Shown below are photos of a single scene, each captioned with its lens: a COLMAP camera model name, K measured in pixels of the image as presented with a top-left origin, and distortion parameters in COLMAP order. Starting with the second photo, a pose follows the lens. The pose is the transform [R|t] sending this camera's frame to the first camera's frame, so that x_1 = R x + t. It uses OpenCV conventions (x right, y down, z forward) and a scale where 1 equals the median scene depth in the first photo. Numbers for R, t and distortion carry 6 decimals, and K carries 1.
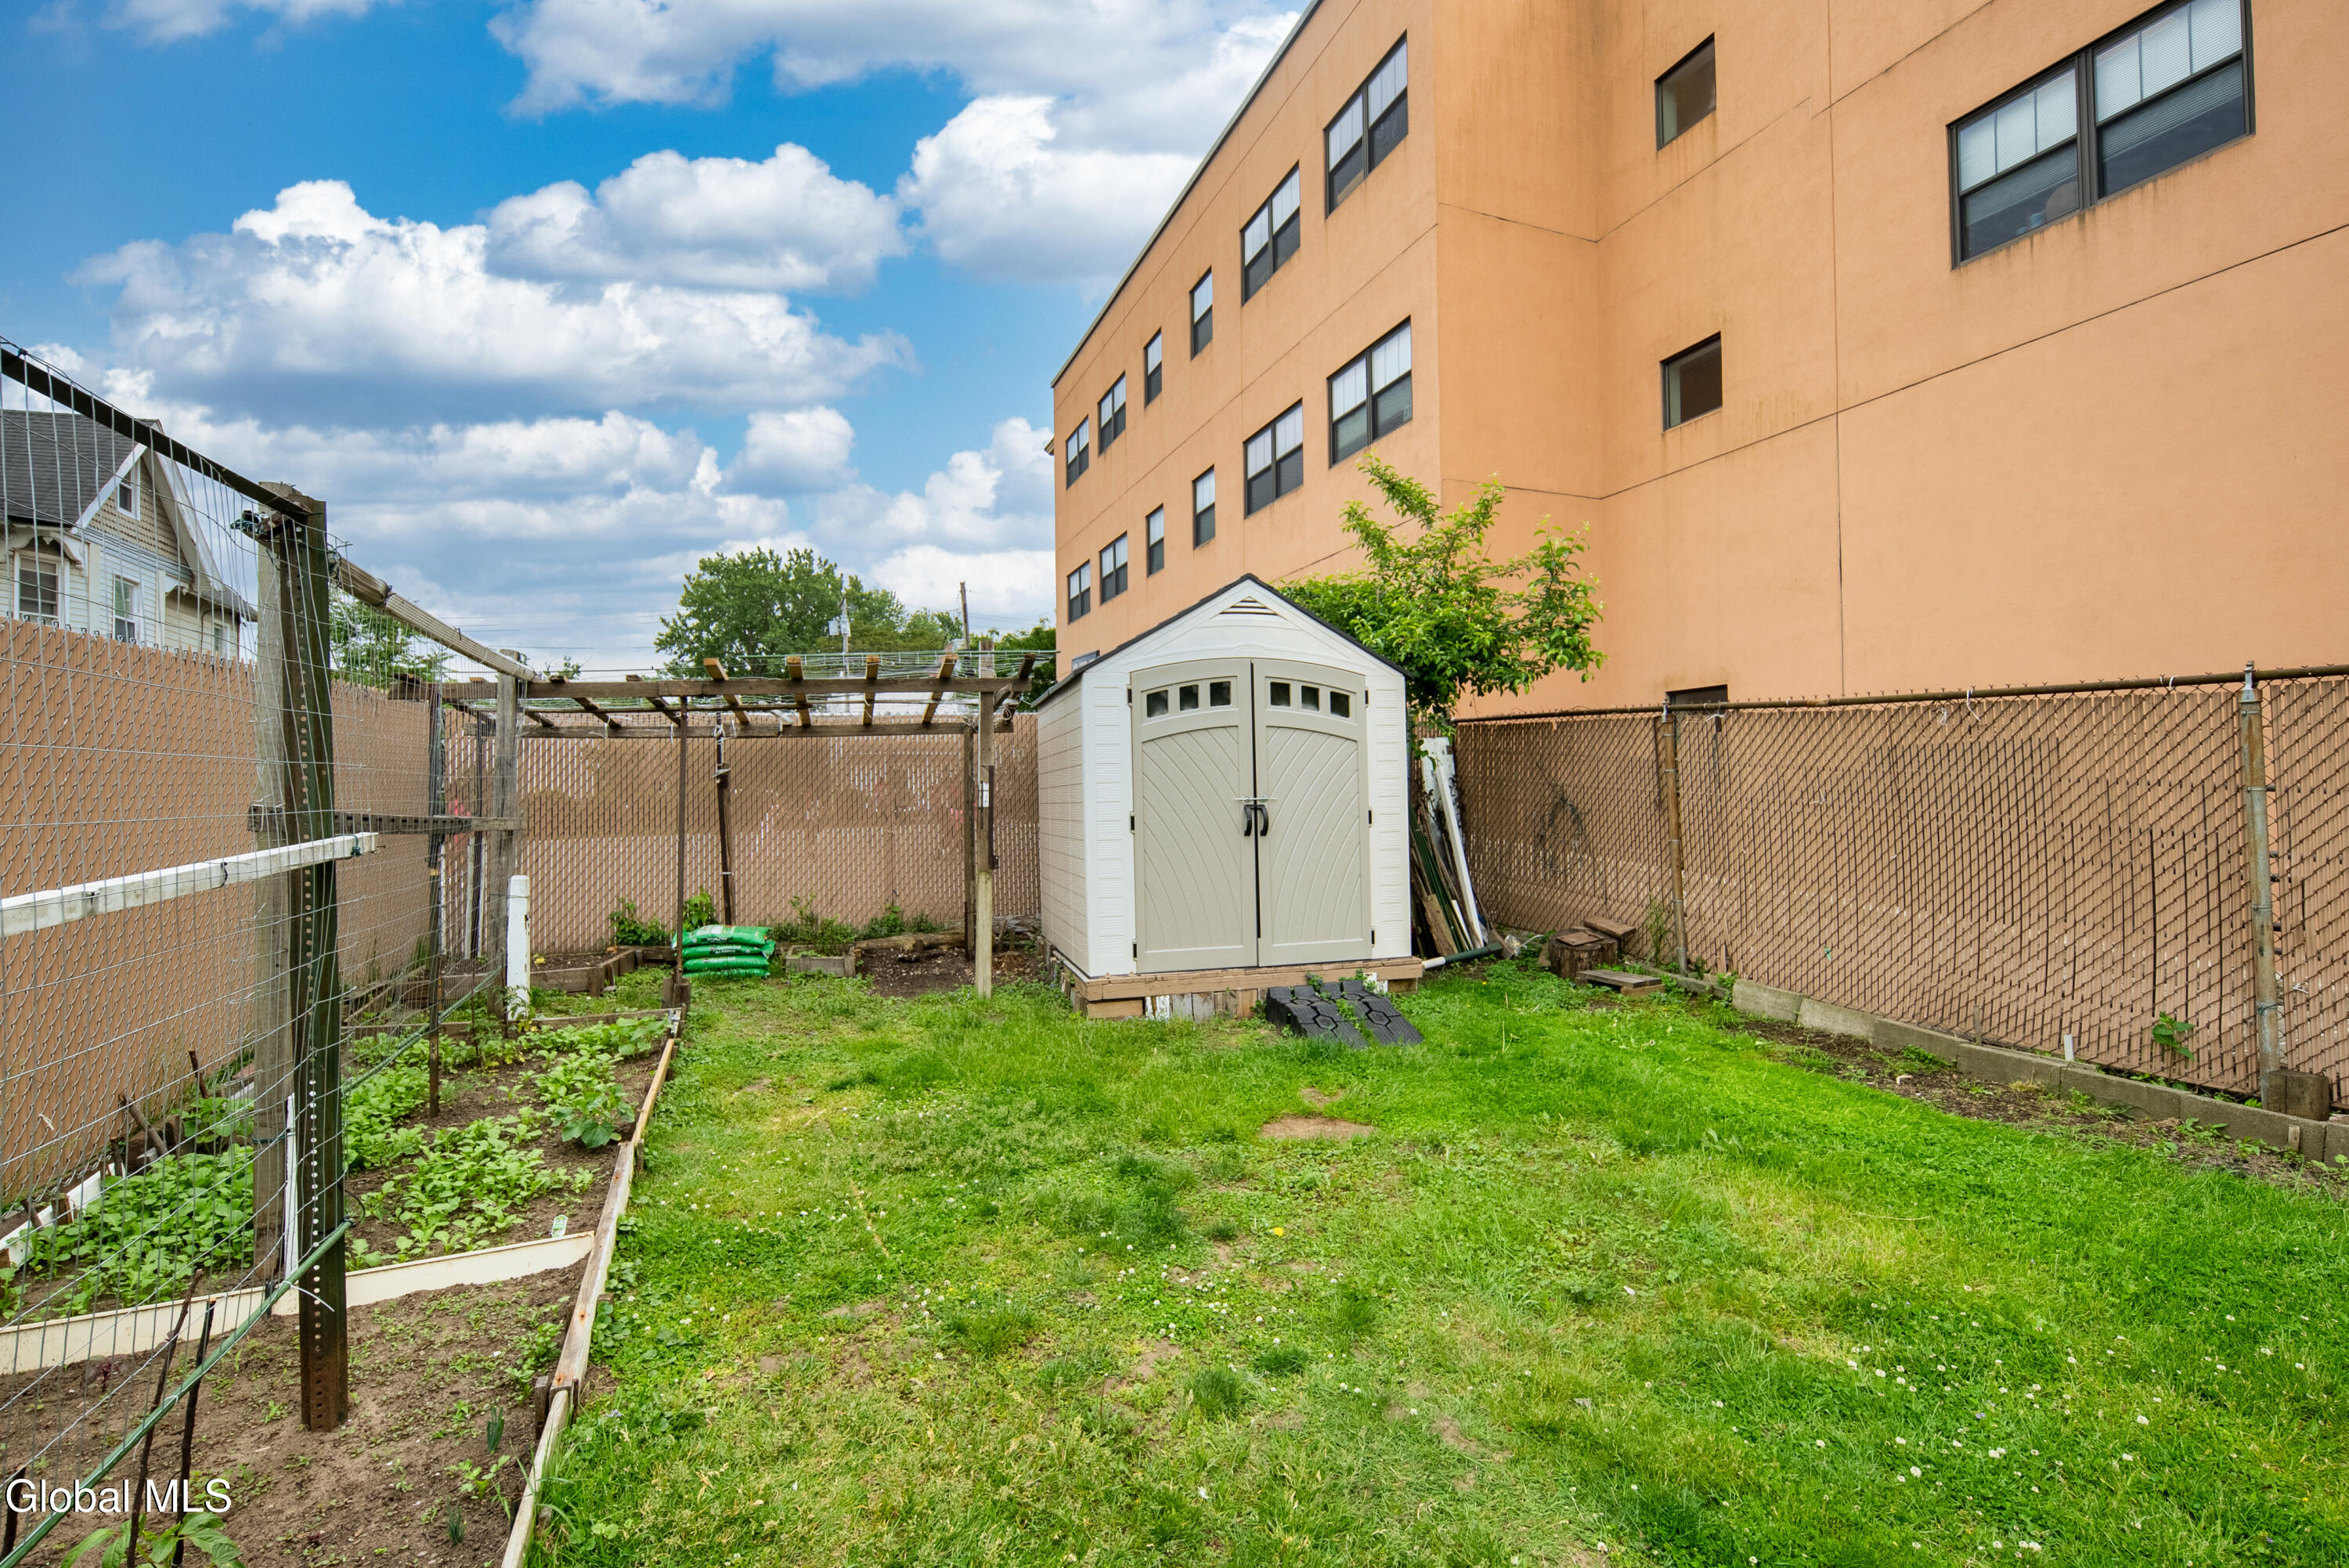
lens RADIAL K [[1026.1, 0, 1174.5], [0, 1026.1, 784.0], [0, 0, 1]] dist [0.004639, 0.000078]
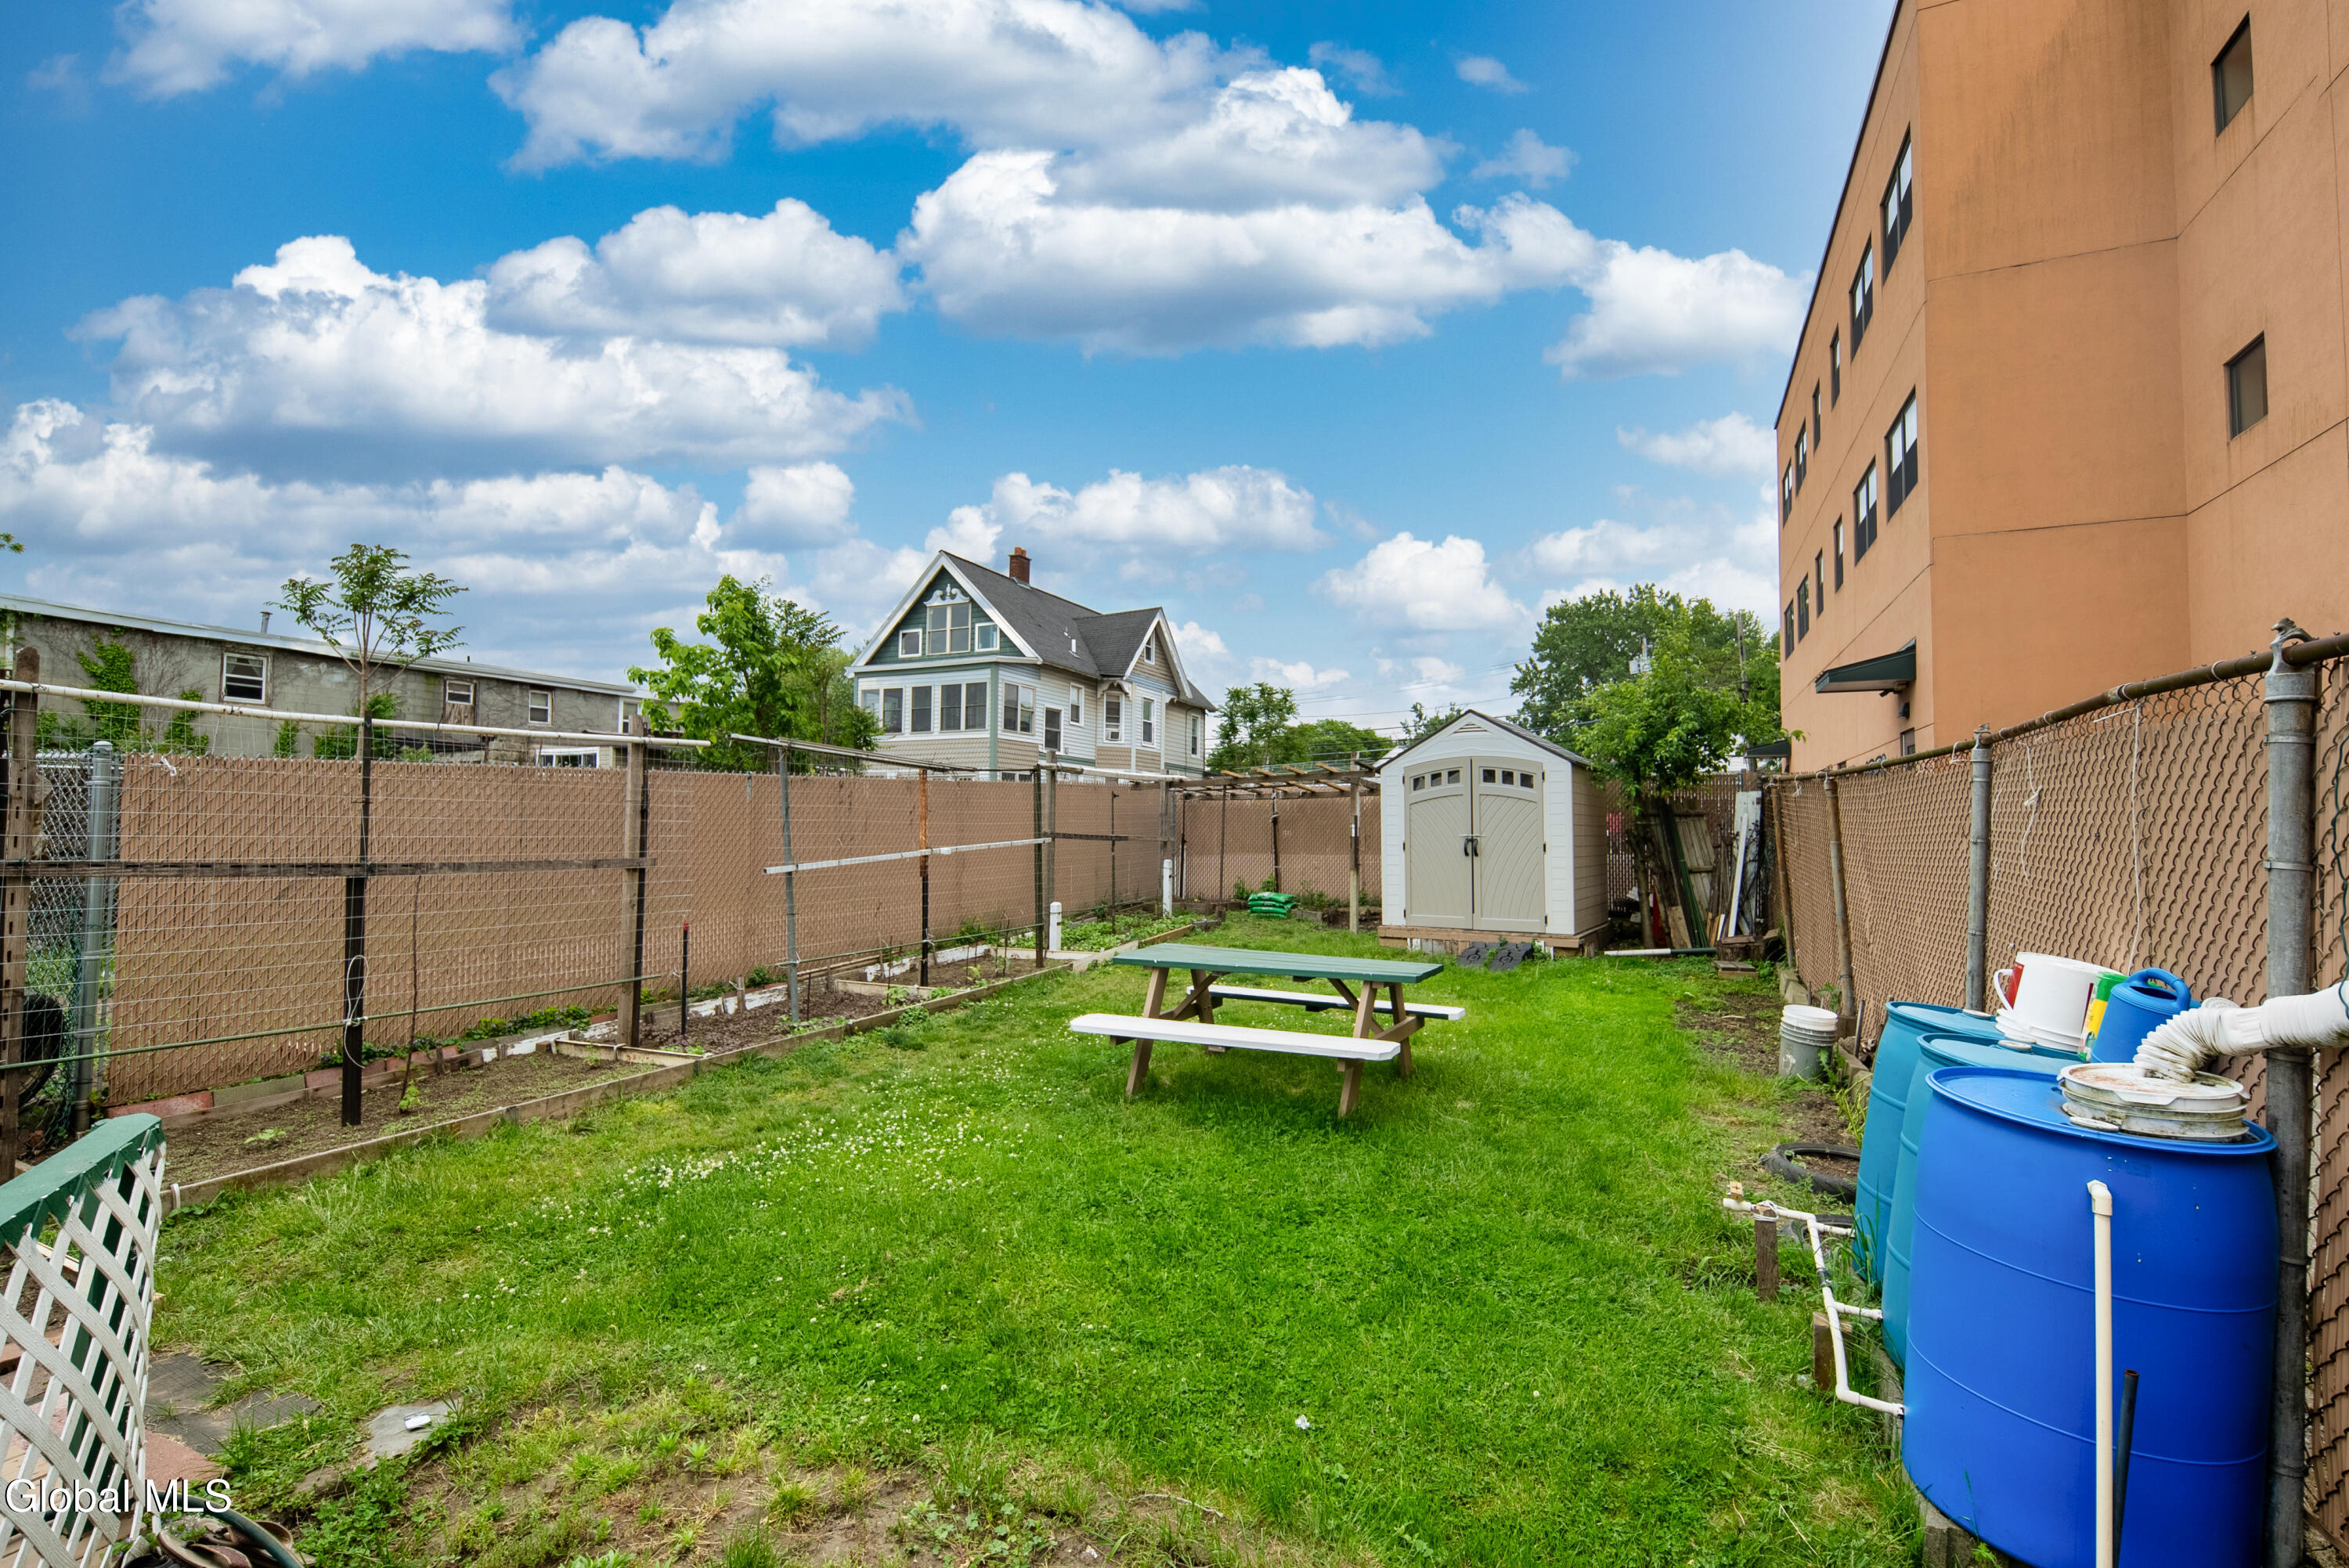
lens RADIAL K [[1047.4, 0, 1174.6], [0, 1047.4, 769.6], [0, 0, 1]] dist [0.000839, -0.001020]
pose [[0.682244, -0.023777, -0.730737, 0.492036], [-0.005350, 0.999282, -0.037510, -0.013274], [0.731105, 0.029500, 0.681627, -0.289184]]
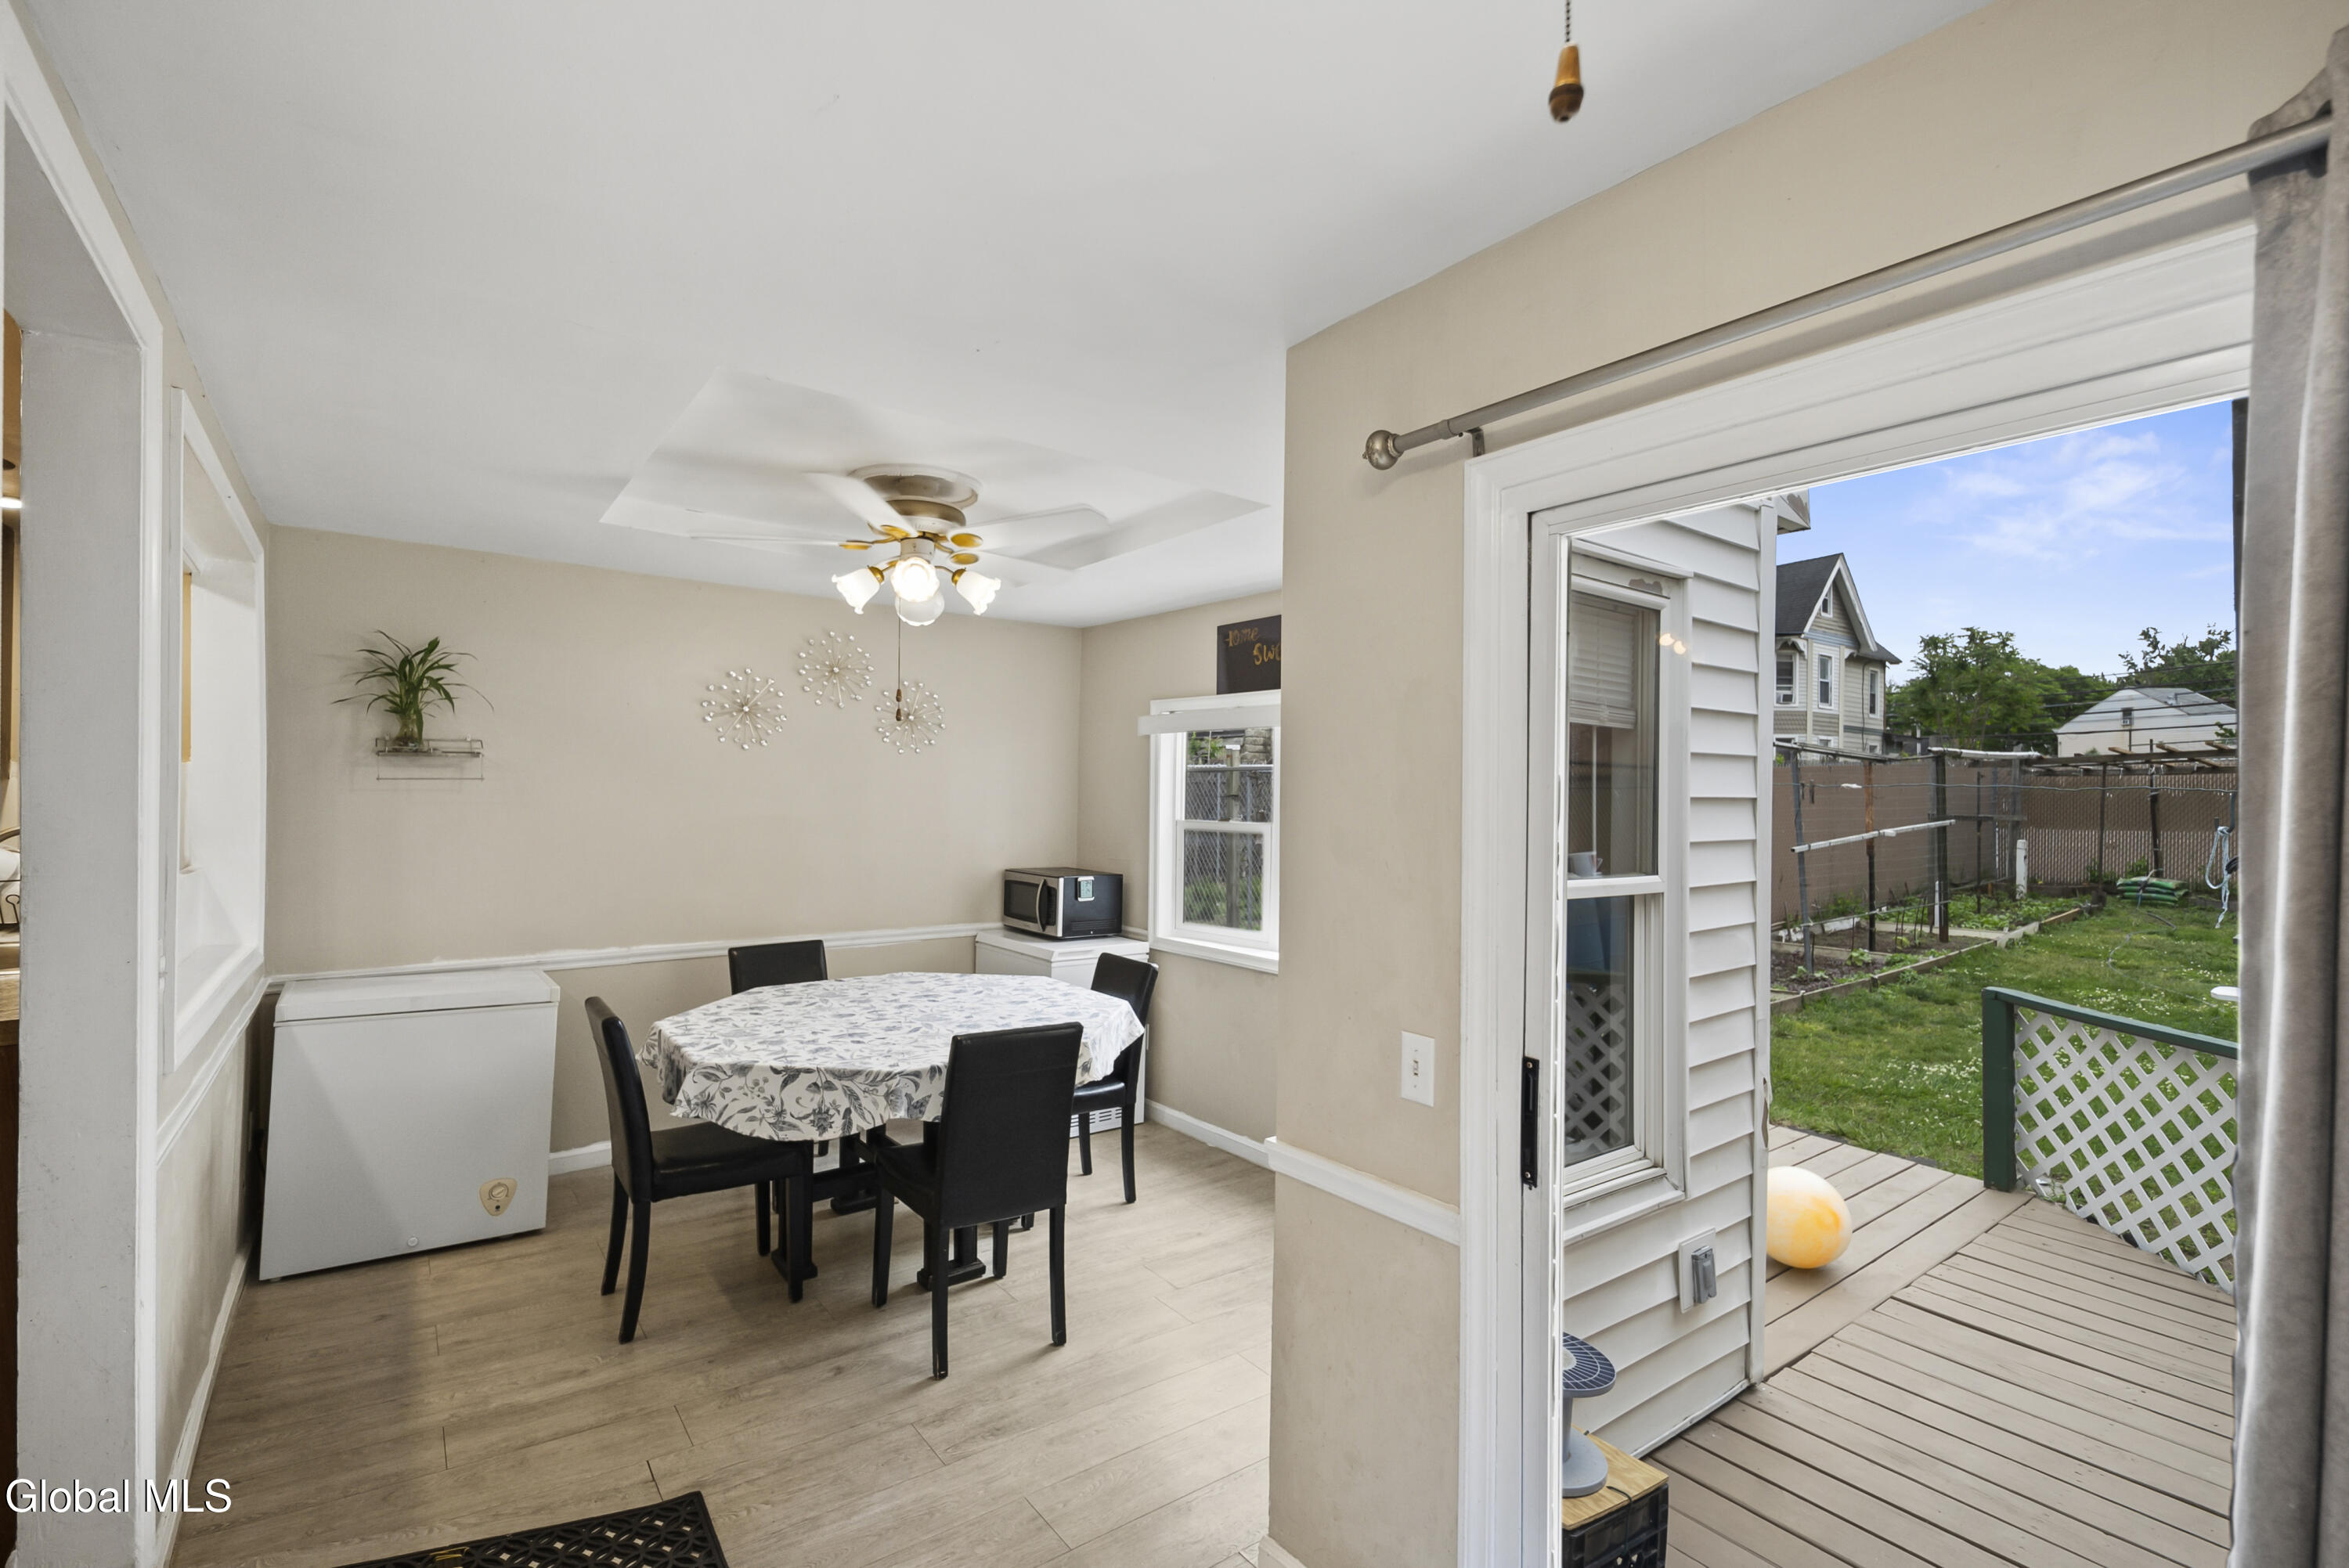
lens RADIAL K [[1050.8, 0, 1142.3], [0, 1050.8, 792.0], [0, 0, 1]] dist [0.001526, 0.000220]
pose [[0.229916, 0.017436, -0.973054, 0.512353], [0.004946, 0.999806, 0.019084, -0.031692], [0.973198, -0.009200, 0.229785, -0.626229]]
